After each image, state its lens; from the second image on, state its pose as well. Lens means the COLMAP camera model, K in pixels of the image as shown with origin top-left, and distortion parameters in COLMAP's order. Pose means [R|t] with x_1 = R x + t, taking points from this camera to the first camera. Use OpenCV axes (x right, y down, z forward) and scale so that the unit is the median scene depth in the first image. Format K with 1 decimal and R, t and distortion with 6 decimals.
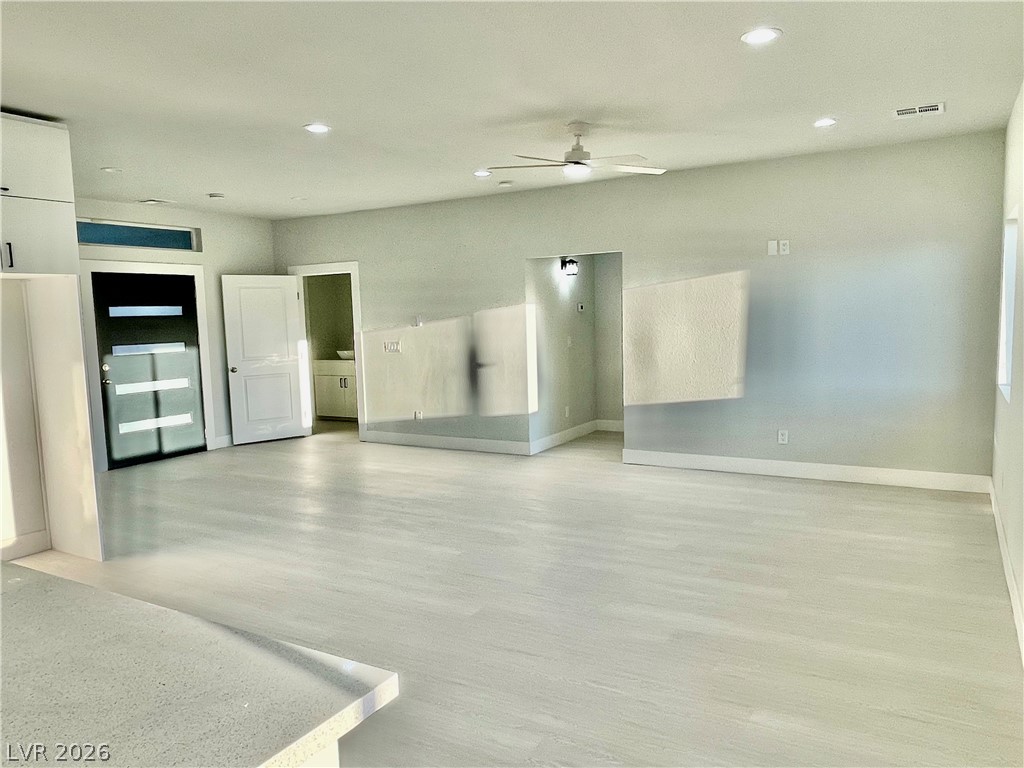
lens RADIAL K [[740.1, 0, 506.0], [0, 740.1, 397.0], [0, 0, 1]] dist [0.007978, -0.008547]
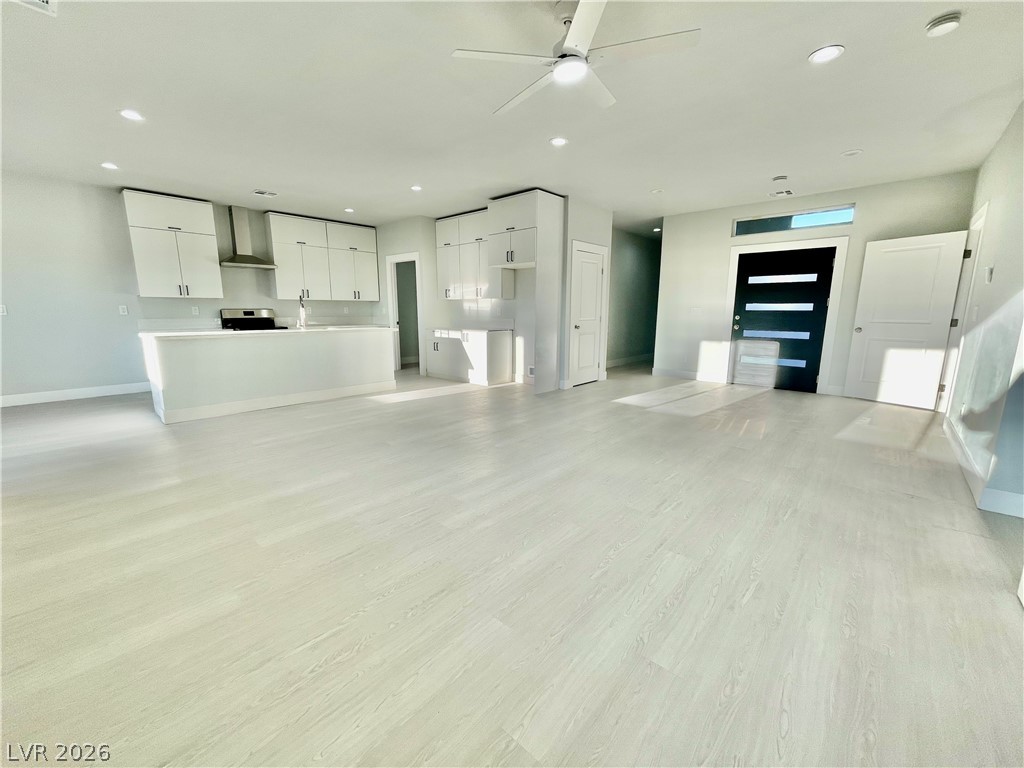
lens RADIAL K [[413.3, 0, 509.0], [0, 413.3, 387.1], [0, 0, 1]] dist [-0.002858, 0.000275]
pose [[-0.200750, 0.209083, -0.957070, 0.402972], [-0.105706, 0.966632, 0.233344, -0.049538], [0.973923, 0.148011, -0.171950, 0.704662]]
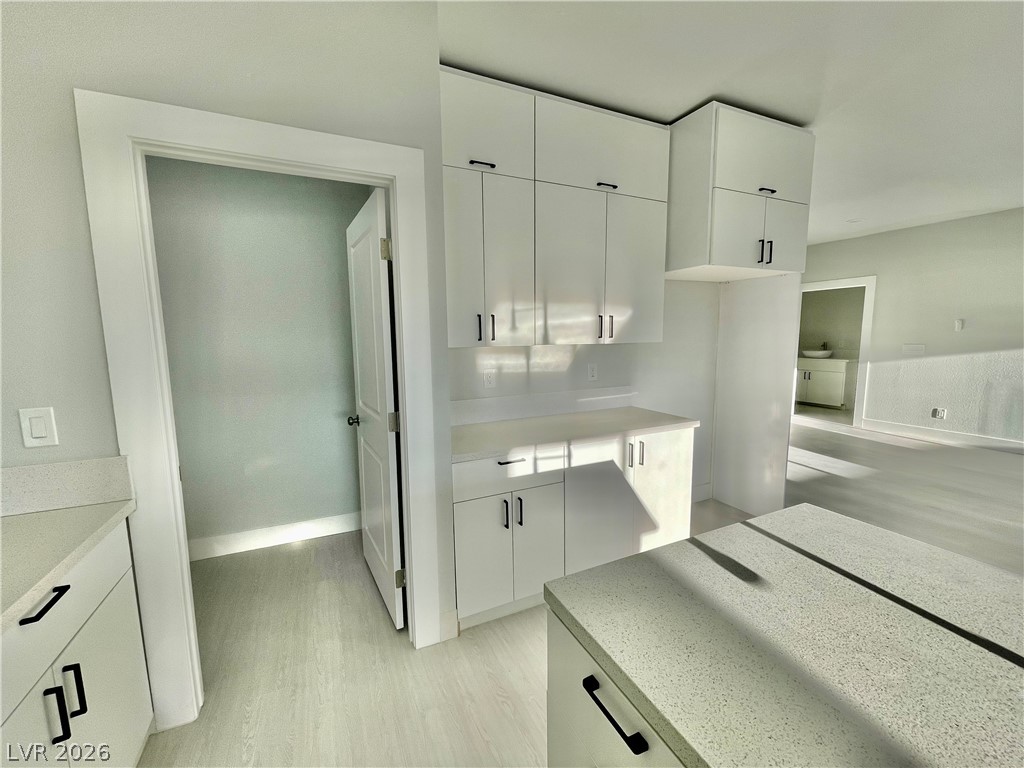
lens RADIAL K [[413.3, 0, 506.4], [0, 413.3, 389.0], [0, 0, 1]] dist [-0.002858, 0.000275]
pose [[0.821162, 0.089213, -0.563679, -0.342699], [-0.072009, 0.996009, 0.052737, 0.004994], [0.566134, -0.002716, 0.824308, 0.143608]]
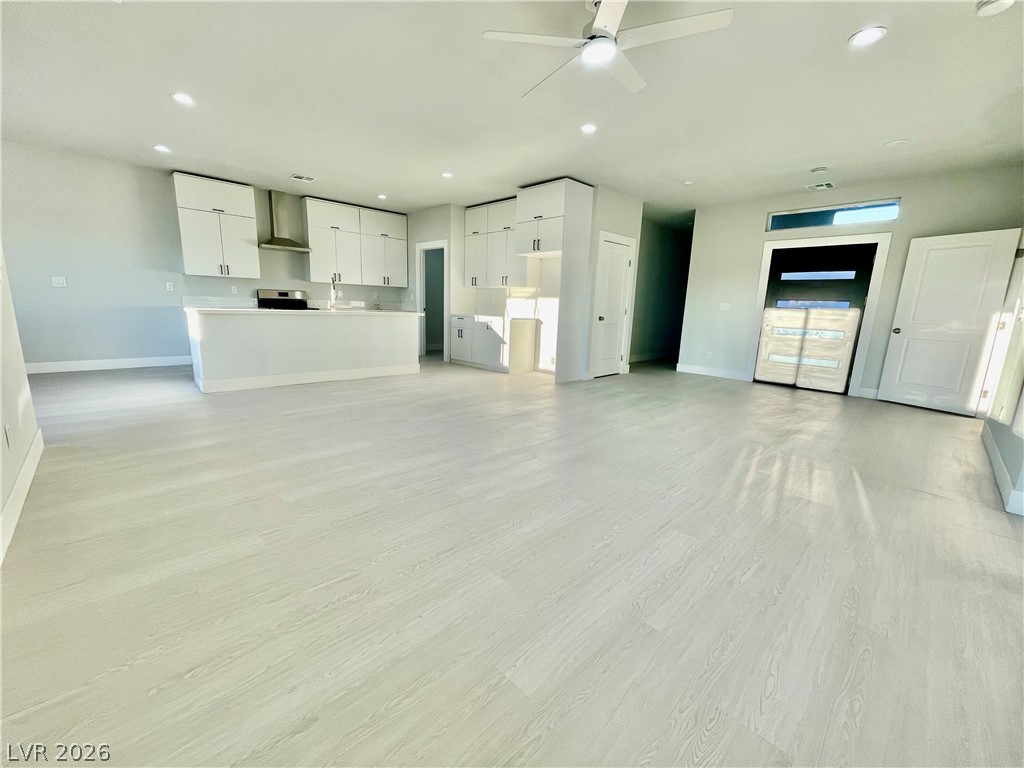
lens RADIAL K [[413.3, 0, 508.5], [0, 413.3, 387.0], [0, 0, 1]] dist [-0.002858, 0.000275]
pose [[-0.266322, 0.209743, -0.940787, 0.412611], [-0.134833, 0.958334, 0.251824, -0.038939], [0.954407, 0.193915, -0.226945, 0.715044]]
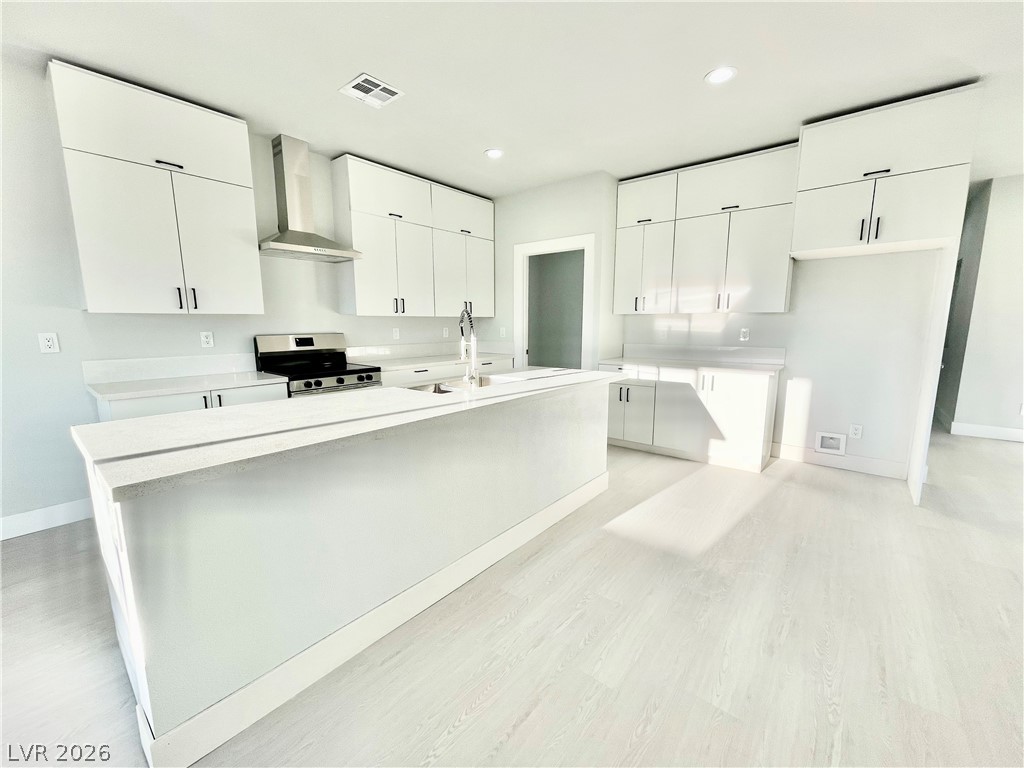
lens RADIAL K [[413.3, 0, 508.8], [0, 413.3, 383.5], [0, 0, 1]] dist [-0.002858, 0.000275]
pose [[-0.155016, 0.175425, -0.972212, 0.069463], [-0.103130, 0.975857, 0.192527, -0.006066], [0.982514, 0.130109, -0.133182, 0.287172]]
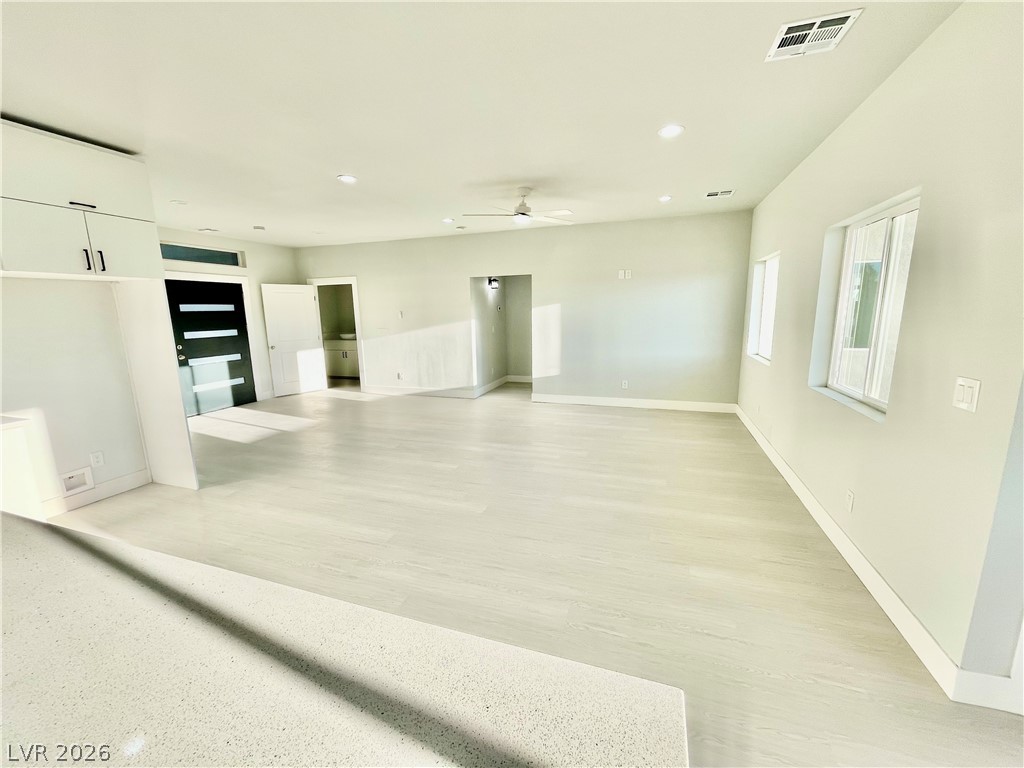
lens RADIAL K [[413.3, 0, 508.7], [0, 413.3, 386.6], [0, 0, 1]] dist [-0.002858, 0.000275]
pose [[0.979987, -0.025670, 0.197400, -0.075106], [0.012440, 0.997610, 0.067975, -0.009526], [-0.198673, -0.064159, 0.977964, 0.087189]]
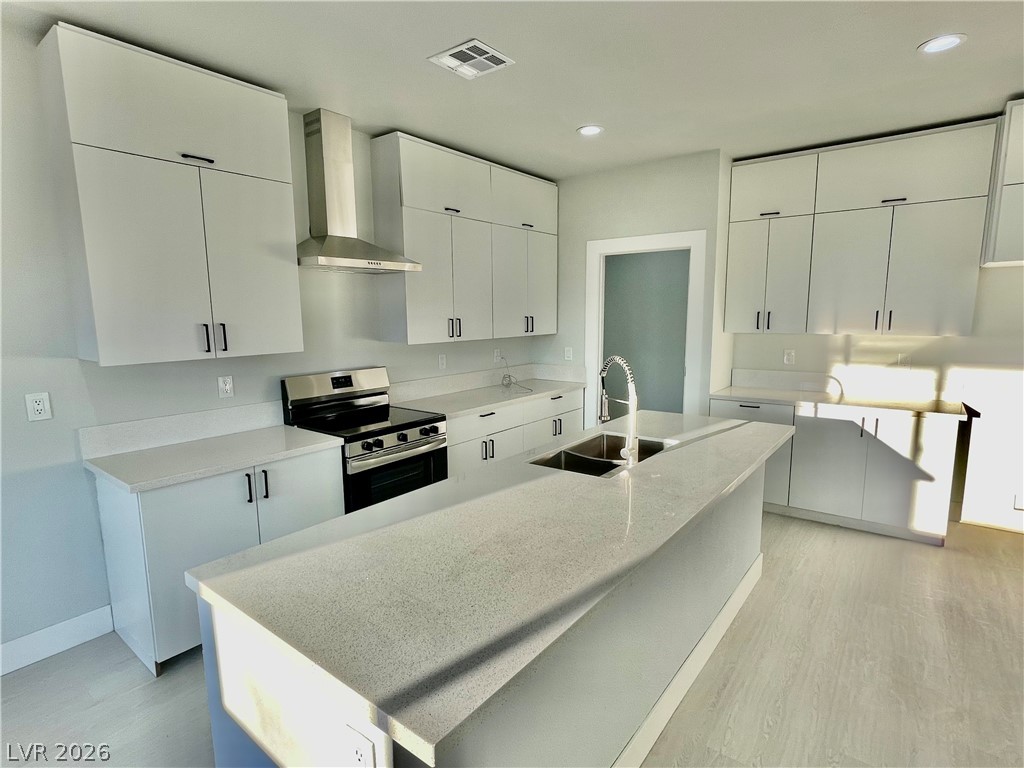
lens RADIAL K [[528.4, 0, 508.5], [0, 528.4, 388.0], [0, 0, 1]] dist [-0.012172, 0.005763]
pose [[-0.129730, 0.170474, -0.976785, 0.060448], [-0.095934, 0.978330, 0.183485, -0.028875], [0.986898, 0.117510, -0.110564, 0.178717]]
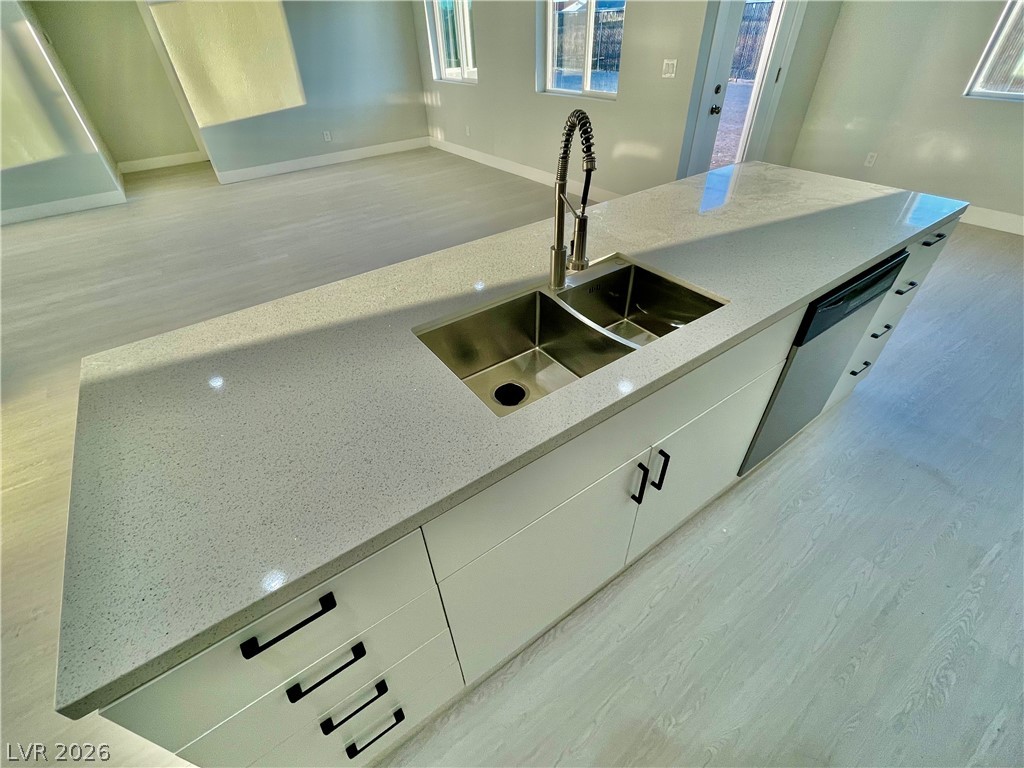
lens RADIAL K [[453.8, 0, 510.2], [0, 453.8, 384.7], [0, 0, 1]] dist [-0.003330, 0.000212]
pose [[0.412557, -0.562395, 0.716595, -0.385456], [0.129545, 0.814888, 0.564956, -0.008083], [-0.901674, -0.140245, 0.409043, 0.157432]]
